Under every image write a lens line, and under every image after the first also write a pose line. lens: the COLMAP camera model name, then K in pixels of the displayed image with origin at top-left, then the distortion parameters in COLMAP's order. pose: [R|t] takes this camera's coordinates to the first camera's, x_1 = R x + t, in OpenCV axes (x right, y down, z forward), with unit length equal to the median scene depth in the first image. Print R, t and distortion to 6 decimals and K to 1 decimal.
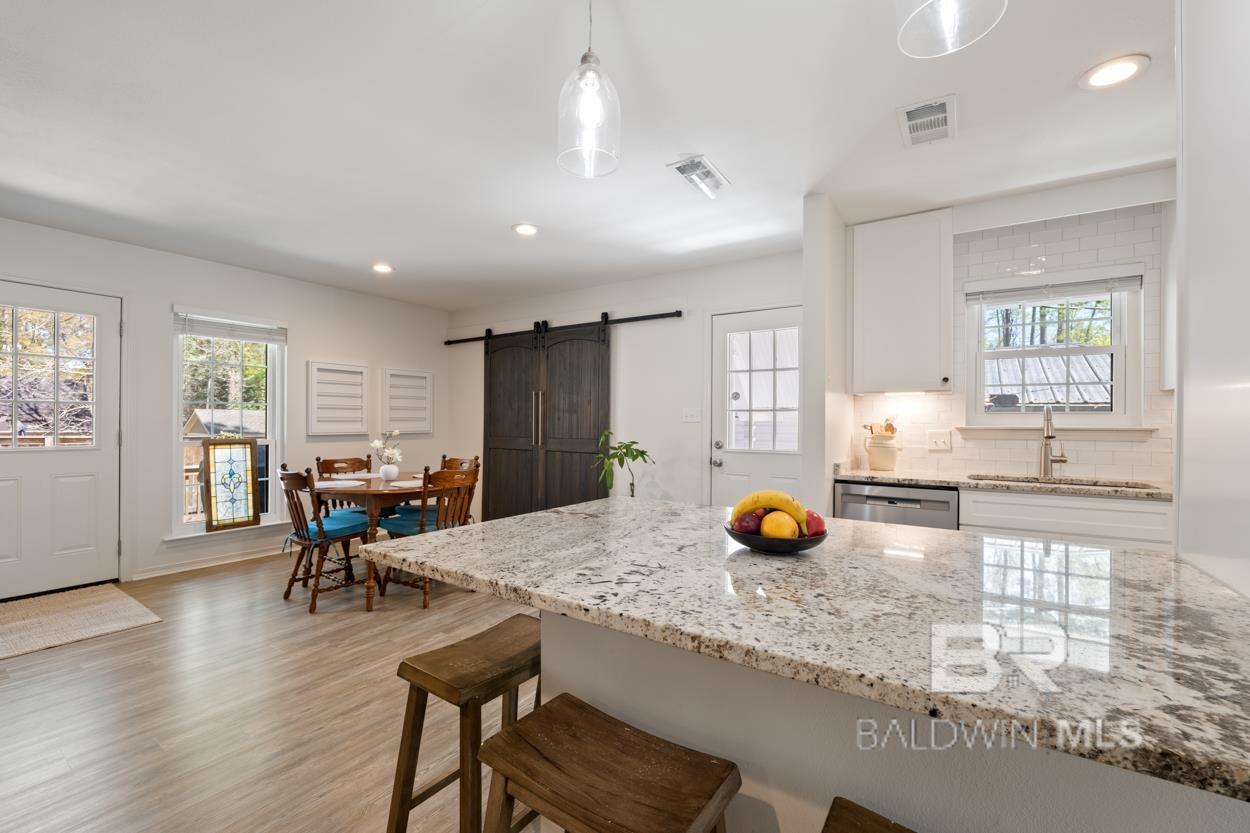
lens RADIAL K [[512.3, 0, 630.2], [0, 512.3, 423.0], [0, 0, 1]] dist [-0.010831, 0.000720]
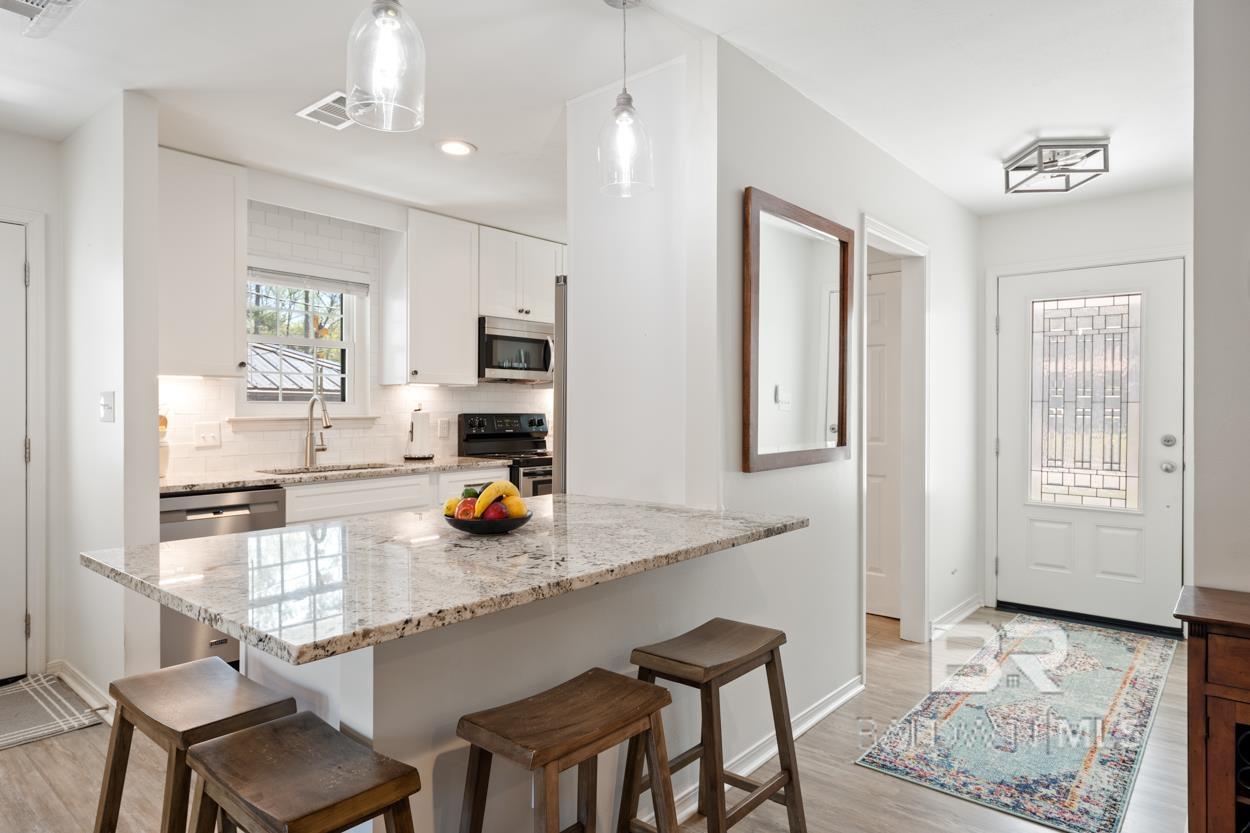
lens RADIAL K [[739.7, 0, 617.4], [0, 739.7, 410.7], [0, 0, 1]] dist [-0.001352, 0.001143]
pose [[0.119505, -0.010932, 0.992773, -0.395203], [0.001705, 0.999940, 0.010805, -0.013360], [-0.992832, 0.000401, 0.119517, 0.152733]]
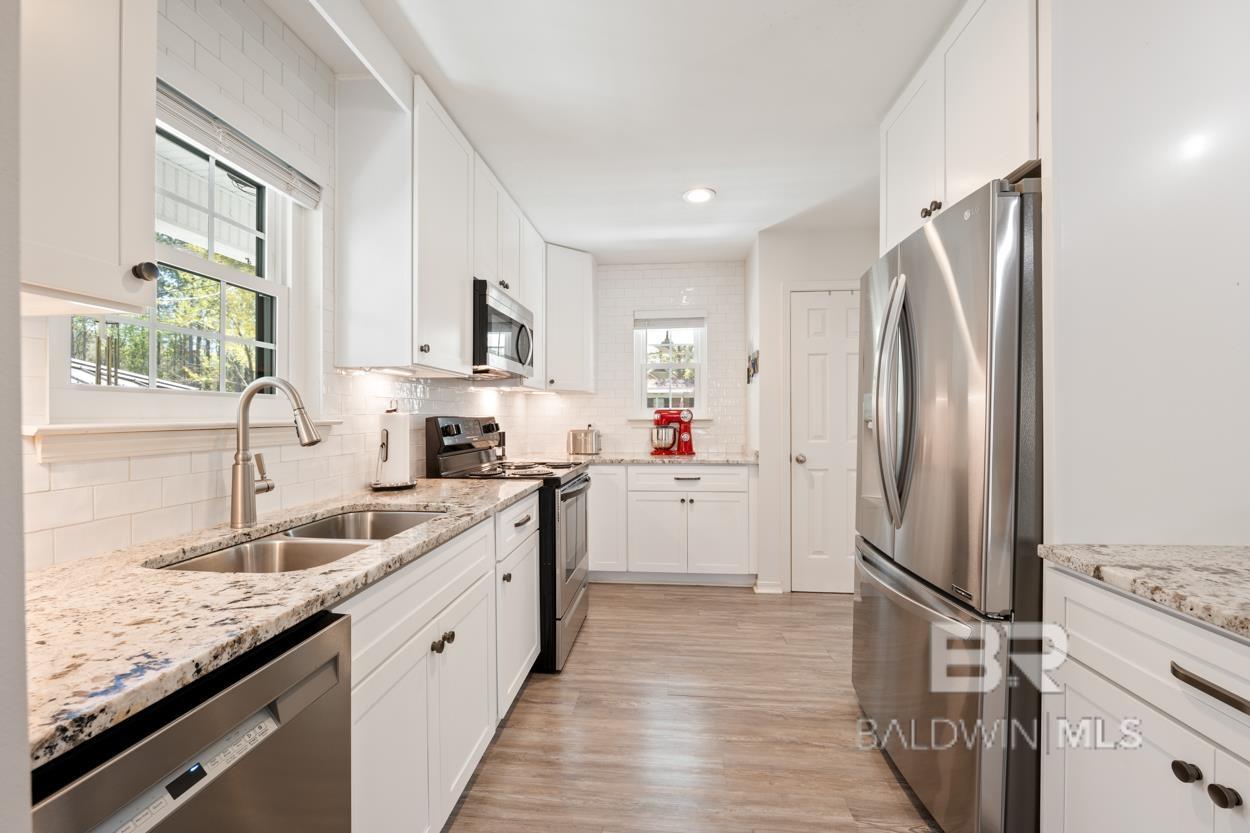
lens RADIAL K [[512.3, 0, 621.9], [0, 512.3, 415.5], [0, 0, 1]] dist [-0.010831, 0.000720]
pose [[-0.467005, -0.007280, 0.884225, 0.156259], [-0.001527, 0.999971, 0.007427, -0.002044], [-0.884253, 0.002118, -0.467003, 0.632507]]
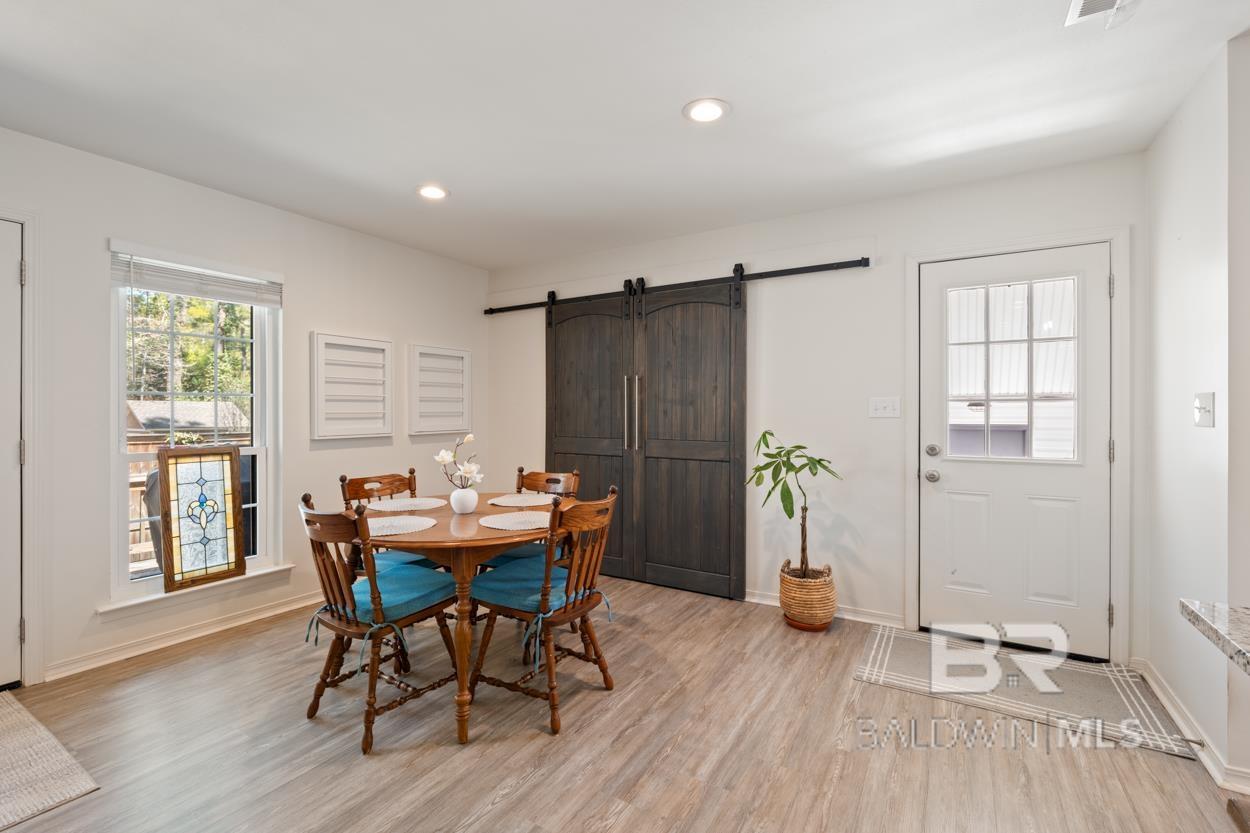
lens RADIAL K [[540.1, 0, 623.2], [0, 540.1, 411.9], [0, 0, 1]] dist [-0.004043, 0.000593]
pose [[0.999205, -0.006784, 0.039294, -0.266574], [0.006786, 0.999977, 0.000073, -0.011970], [-0.039294, 0.000193, 0.999228, 0.281542]]
